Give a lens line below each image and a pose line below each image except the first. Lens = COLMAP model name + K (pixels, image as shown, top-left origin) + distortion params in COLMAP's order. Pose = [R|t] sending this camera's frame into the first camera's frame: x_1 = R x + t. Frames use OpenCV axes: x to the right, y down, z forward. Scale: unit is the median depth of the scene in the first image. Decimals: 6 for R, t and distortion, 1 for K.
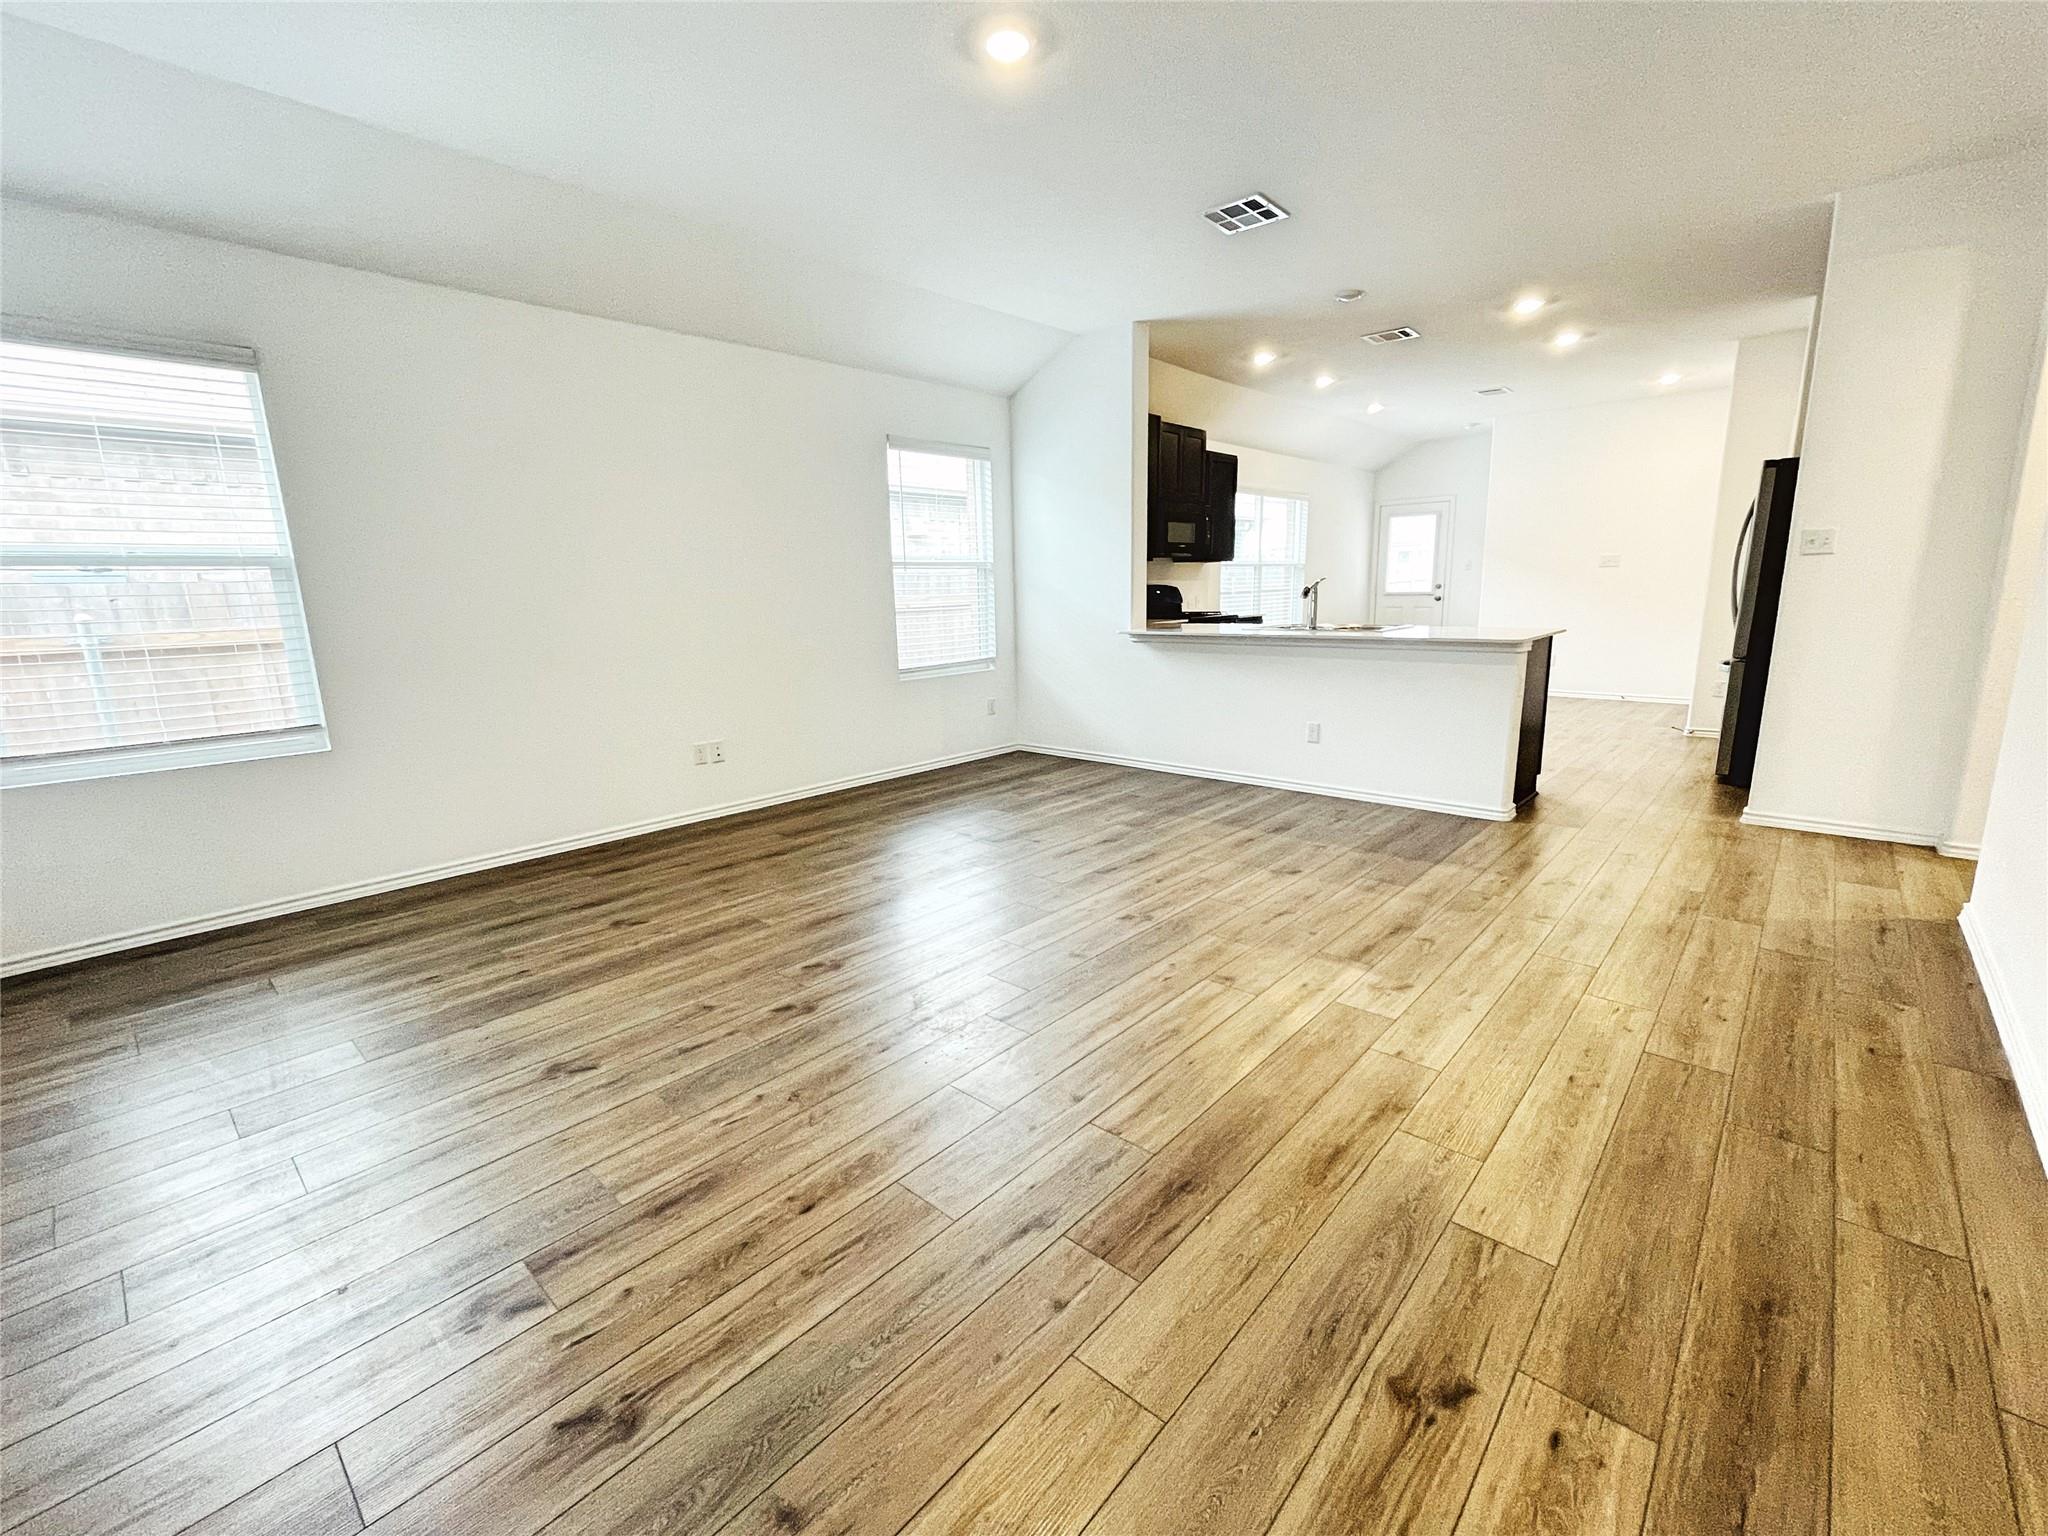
lens RADIAL K [[867.0, 0, 1030.1], [0, 867.0, 768.3], [0, 0, 1]] dist [-0.012404, 0.006209]
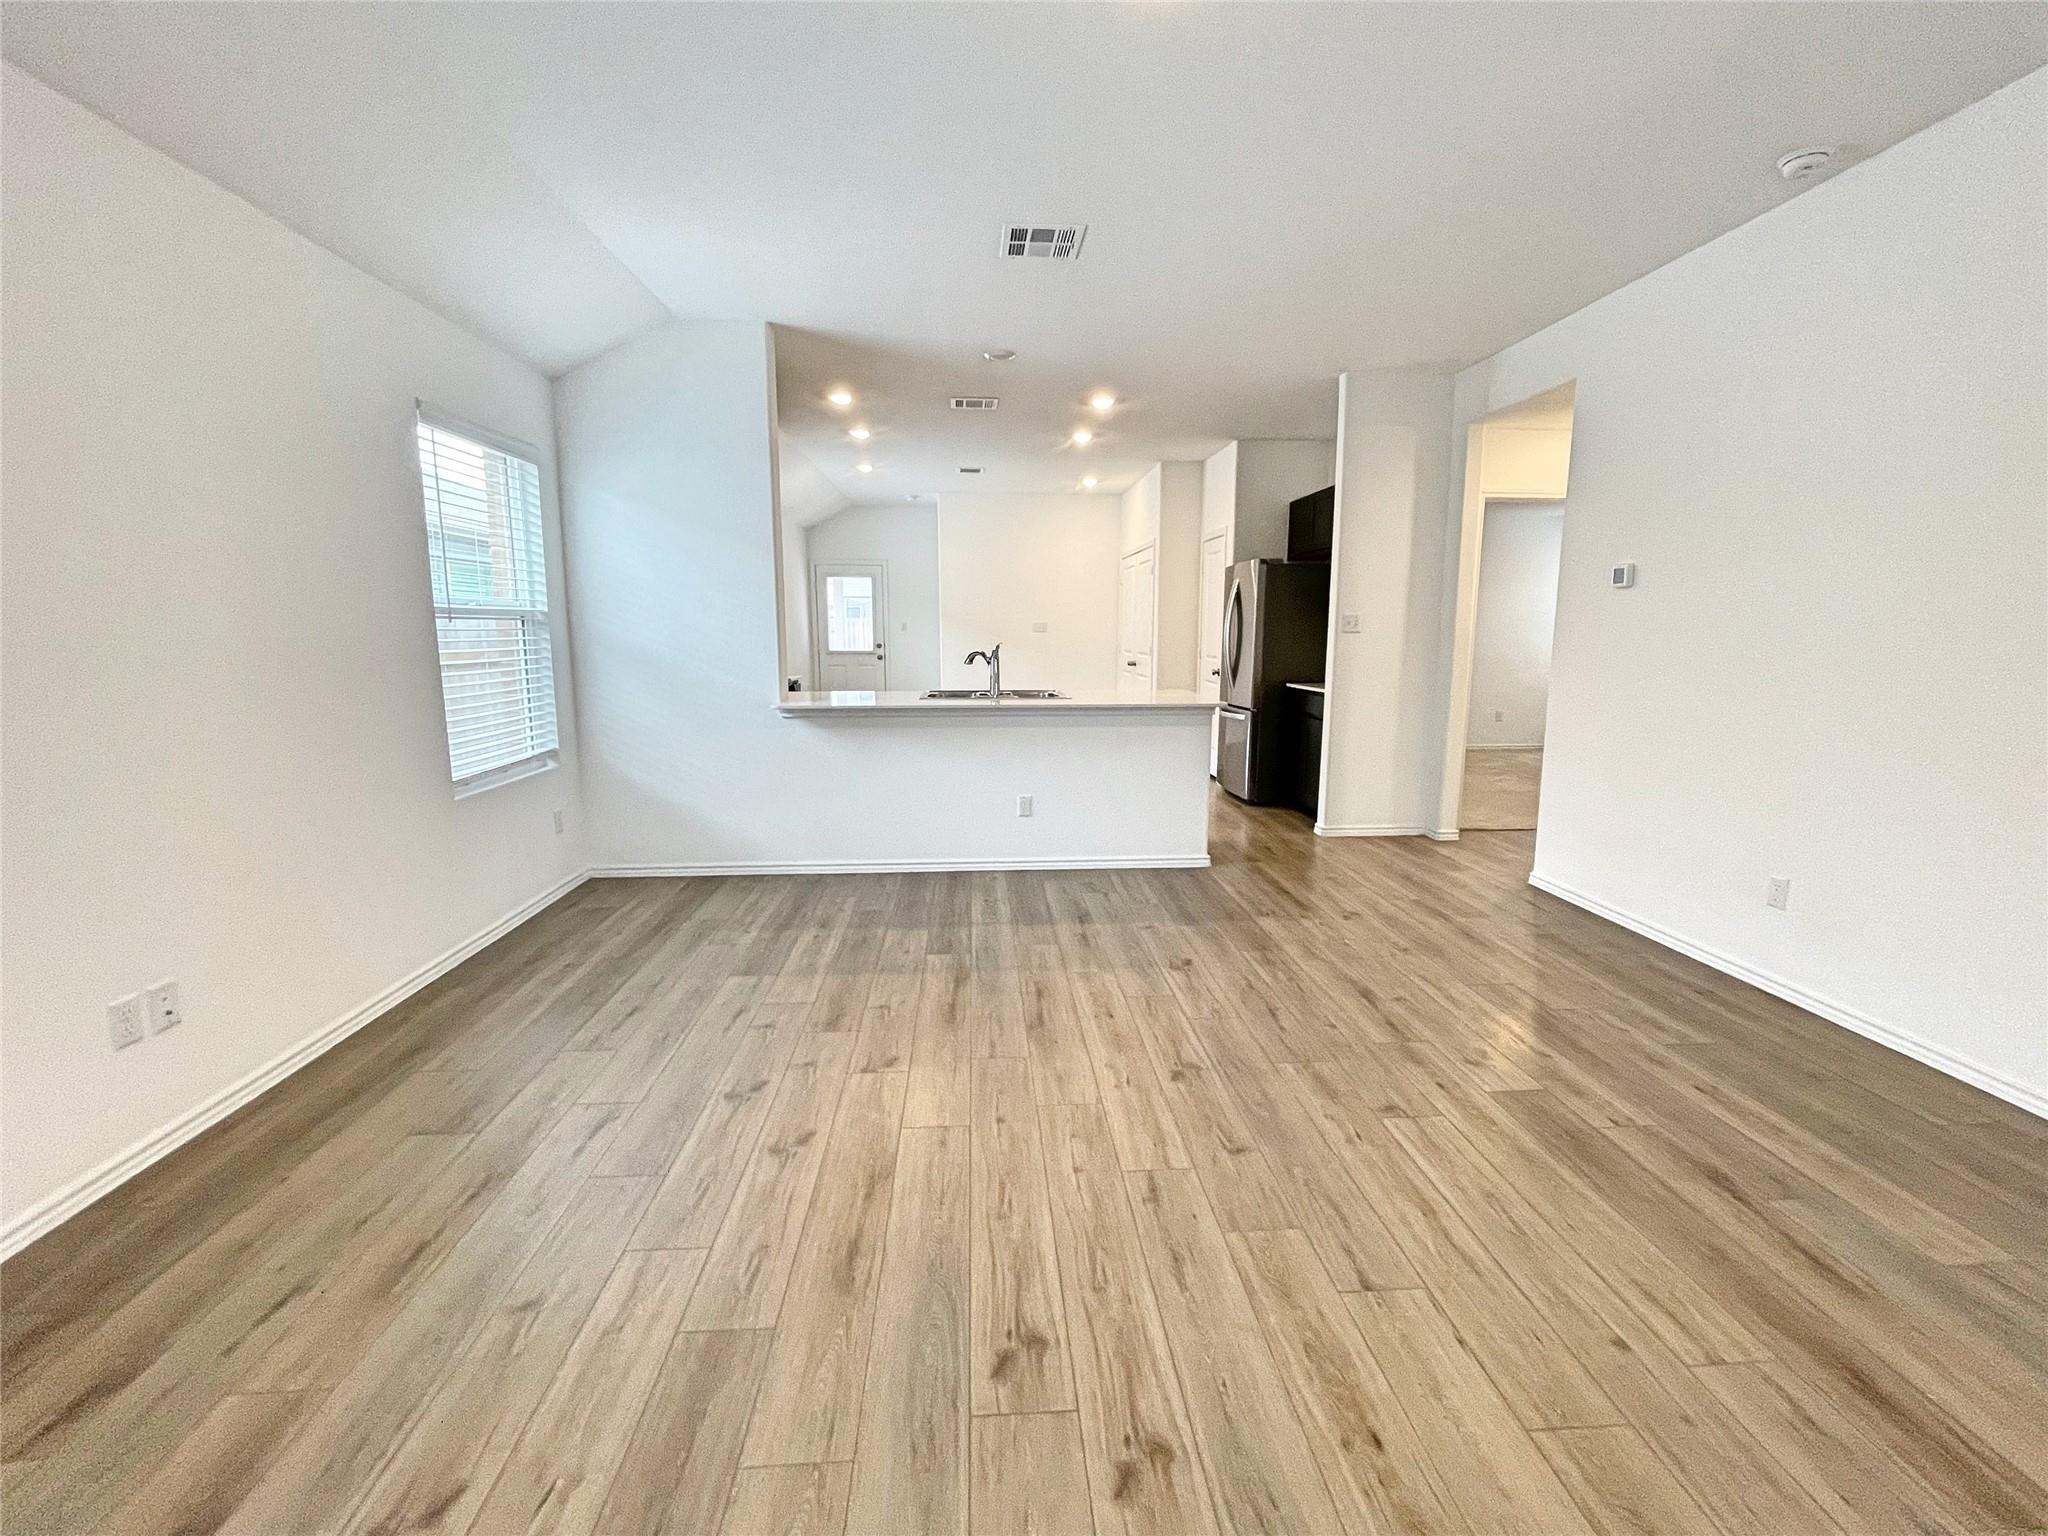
lens RADIAL K [[872.3, 0, 1028.8], [0, 872.3, 759.8], [0, 0, 1]] dist [-0.003033, -0.000715]
pose [[0.699742, -0.083696, 0.709476, -0.556718], [0.132903, 0.991028, -0.014169, -0.127305], [-0.701925, 0.104206, 0.704587, 0.532958]]
